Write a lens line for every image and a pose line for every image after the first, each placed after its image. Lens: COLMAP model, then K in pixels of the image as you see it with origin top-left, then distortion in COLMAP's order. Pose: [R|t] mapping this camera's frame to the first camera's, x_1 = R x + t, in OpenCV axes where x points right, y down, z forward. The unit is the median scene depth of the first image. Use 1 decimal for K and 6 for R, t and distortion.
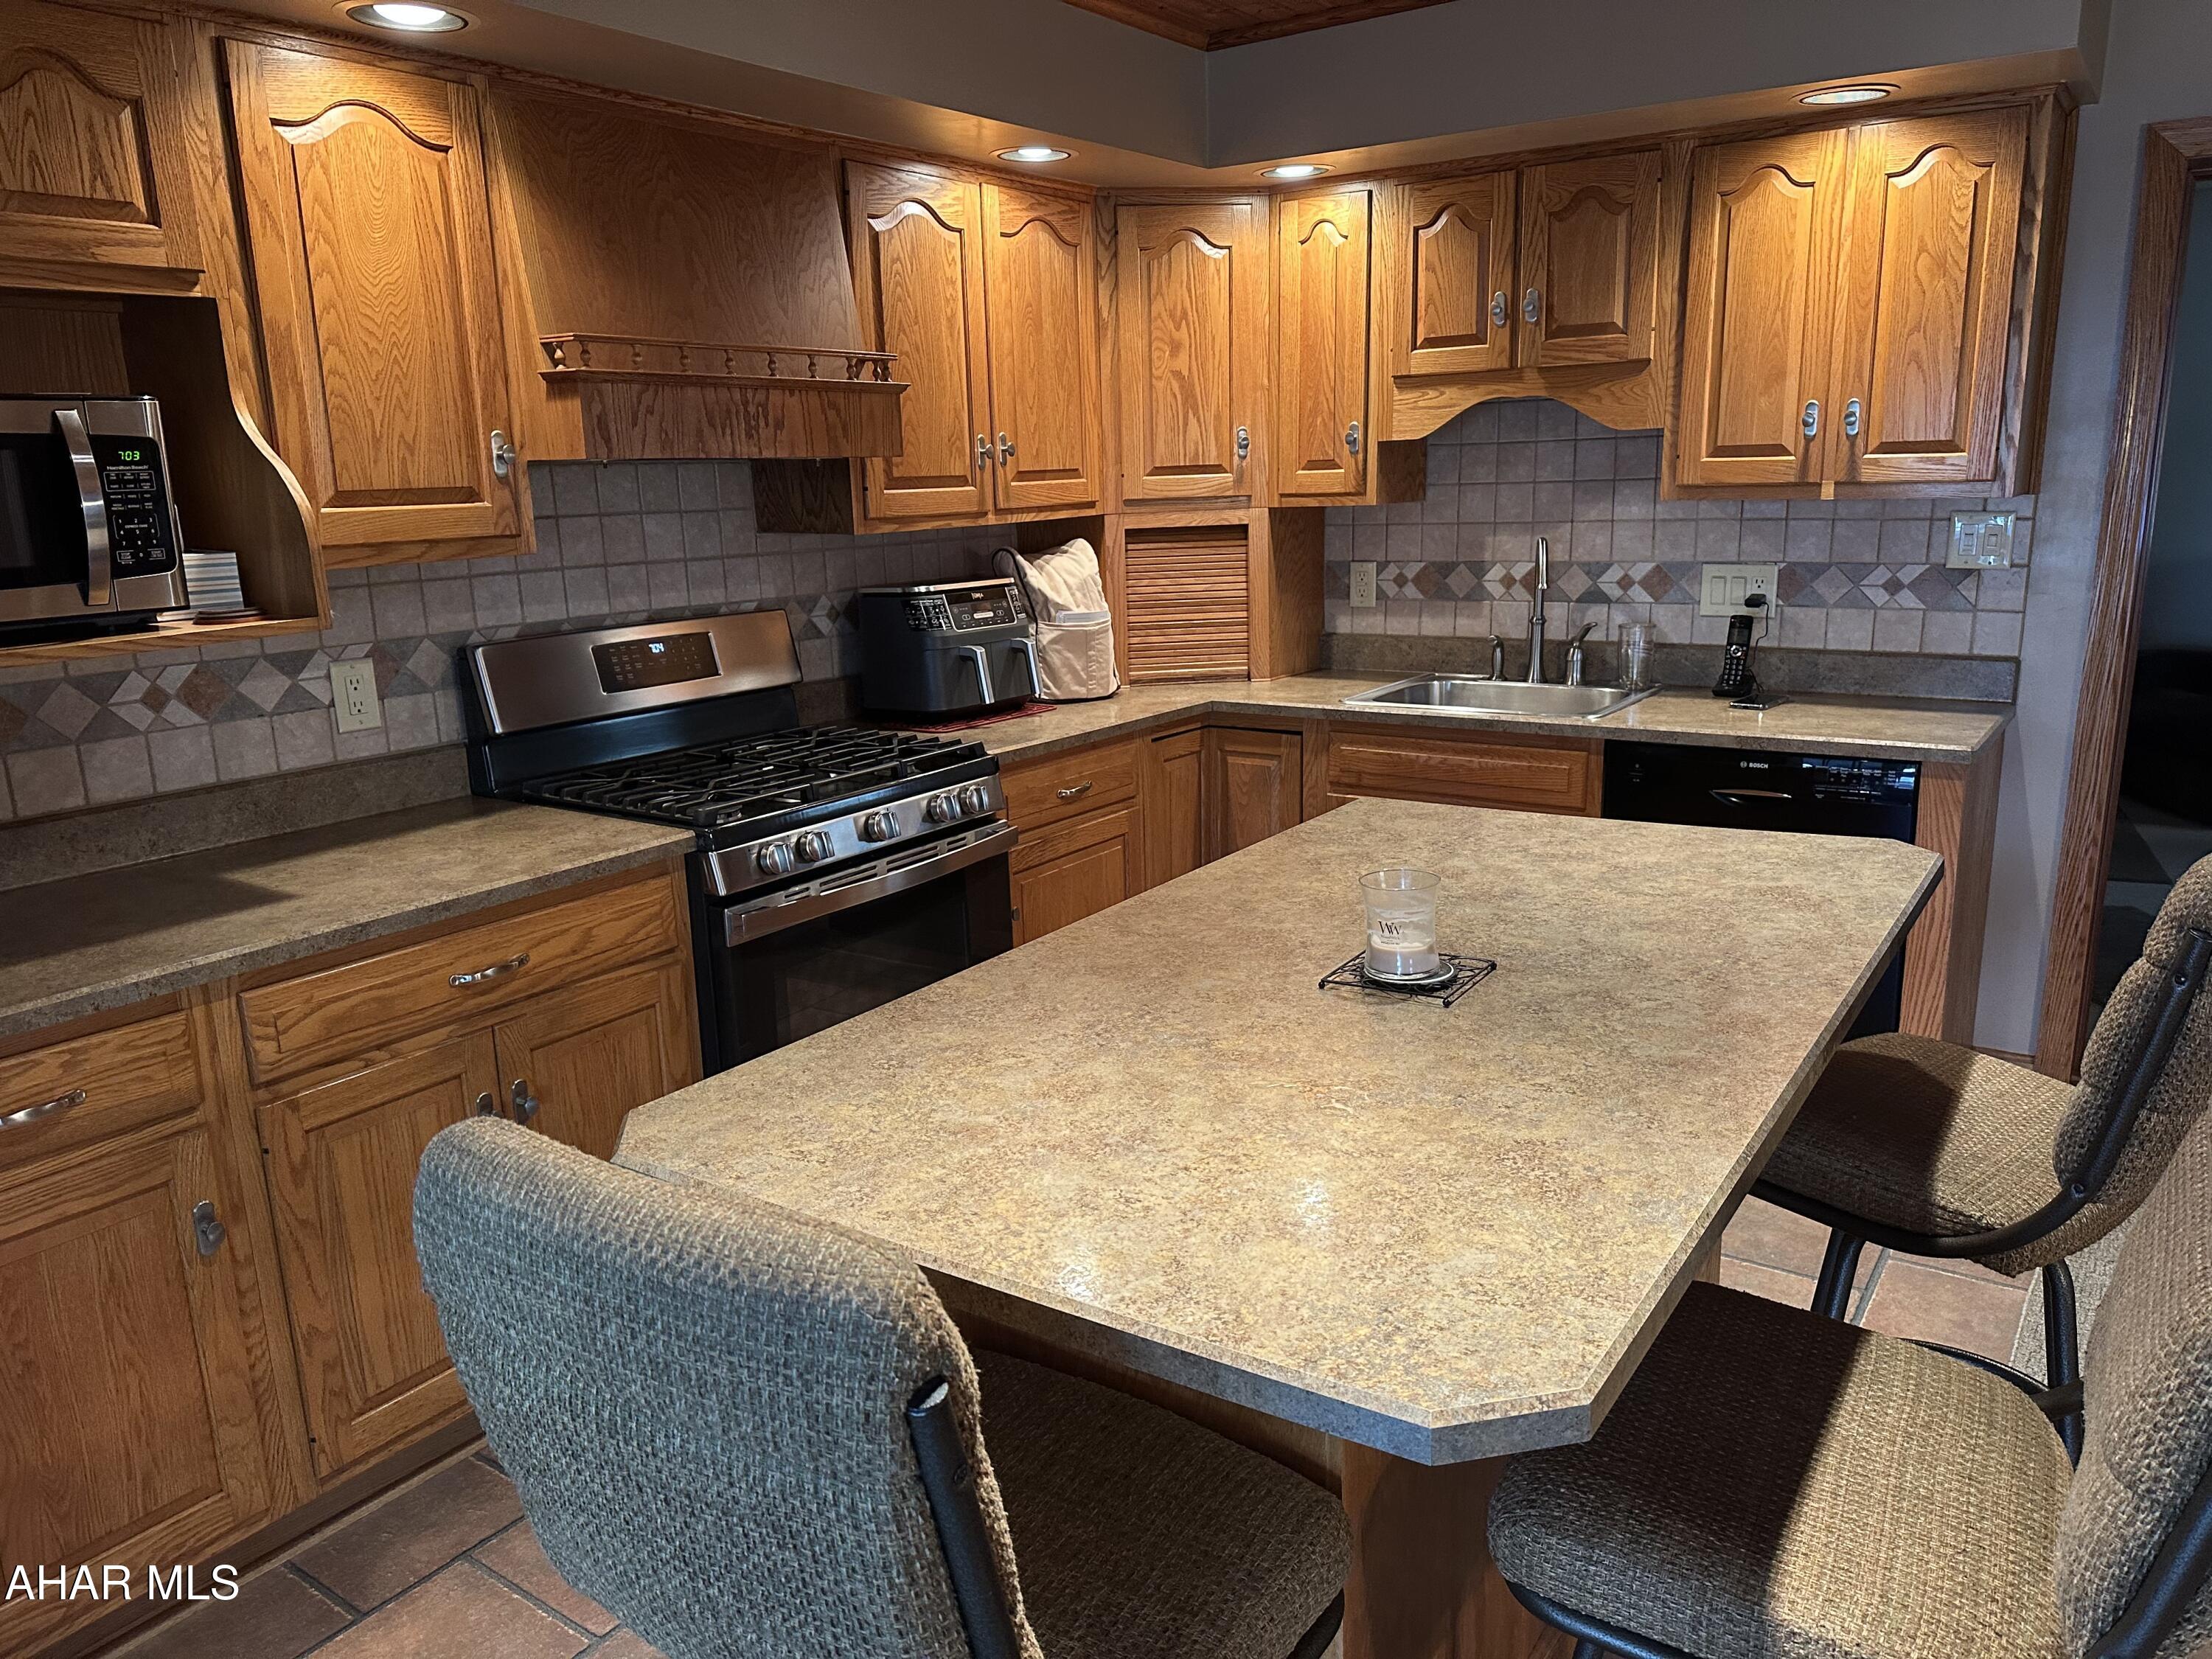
lens RADIAL K [[1571.8, 0, 1109.2], [0, 1571.8, 805.5], [0, 0, 1]] dist [0.056109, -0.053532]
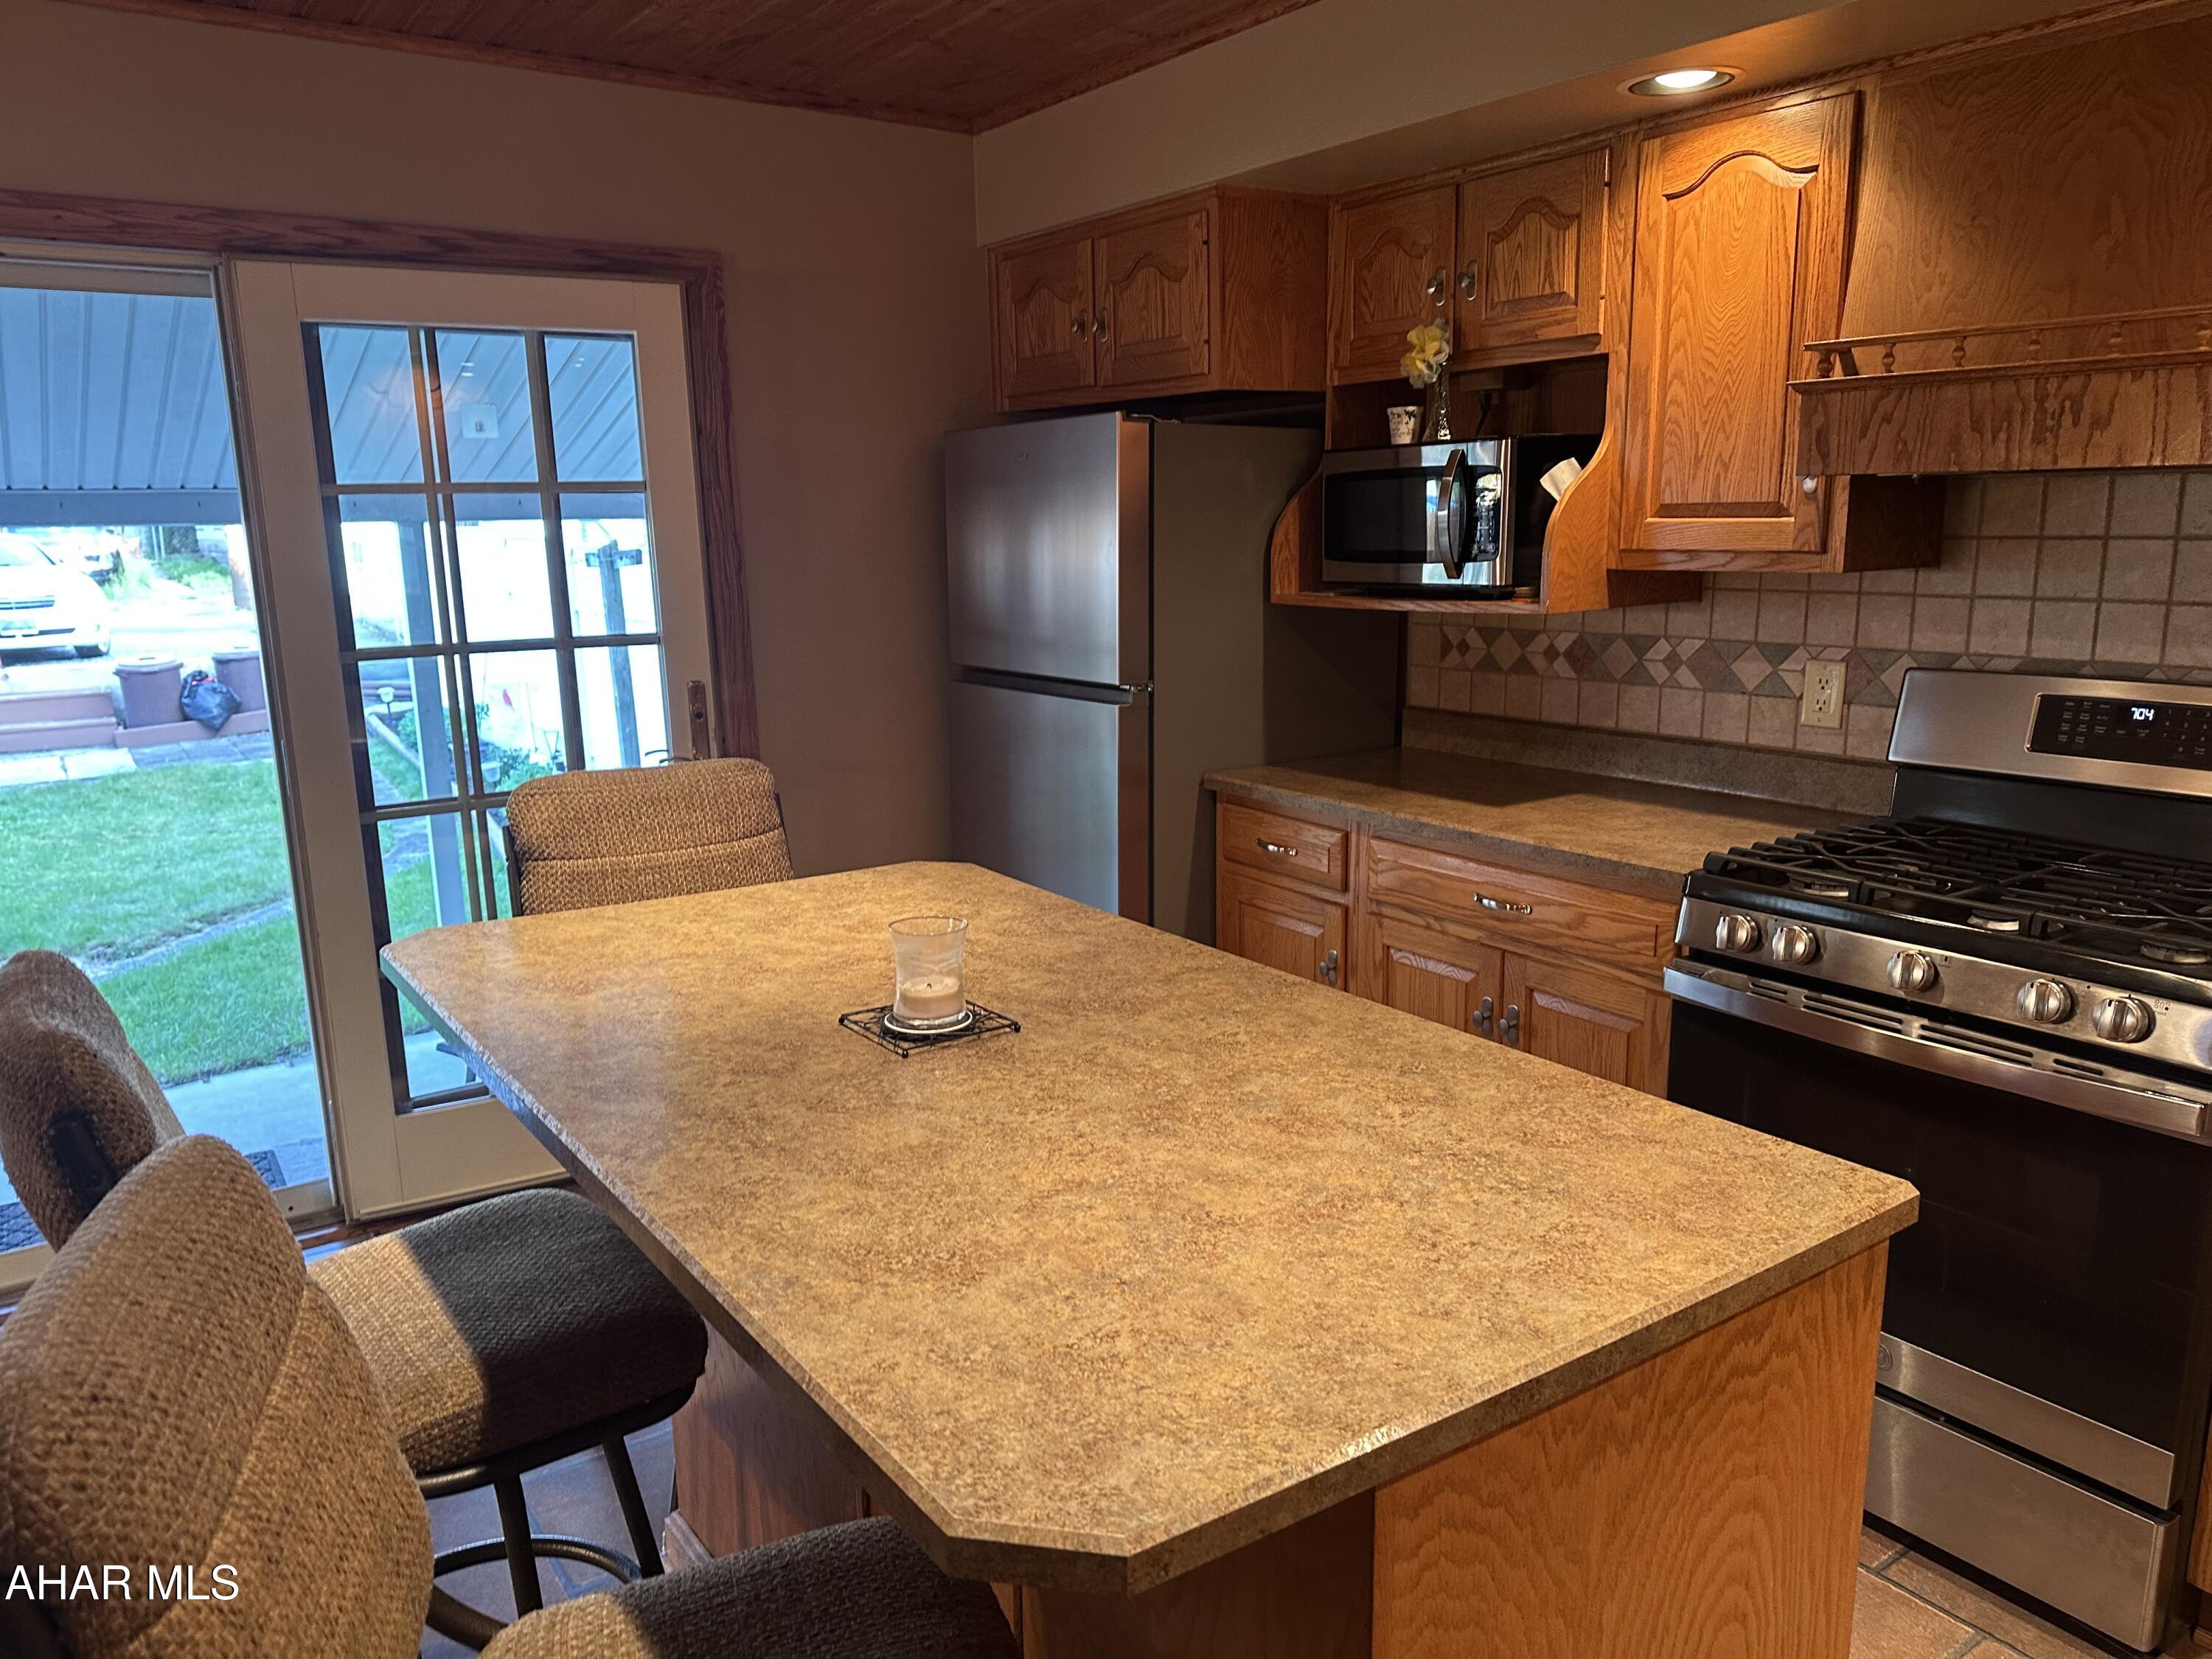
lens RADIAL K [[1561.5, 0, 1106.0], [0, 1561.5, 829.5], [0, 0, 1]] dist [0.025797, -0.003006]
pose [[-0.339493, 0.222669, -0.913872, 0.746424], [-0.178348, 0.938712, 0.294976, -0.232961], [0.923546, 0.263130, -0.278974, 0.975152]]
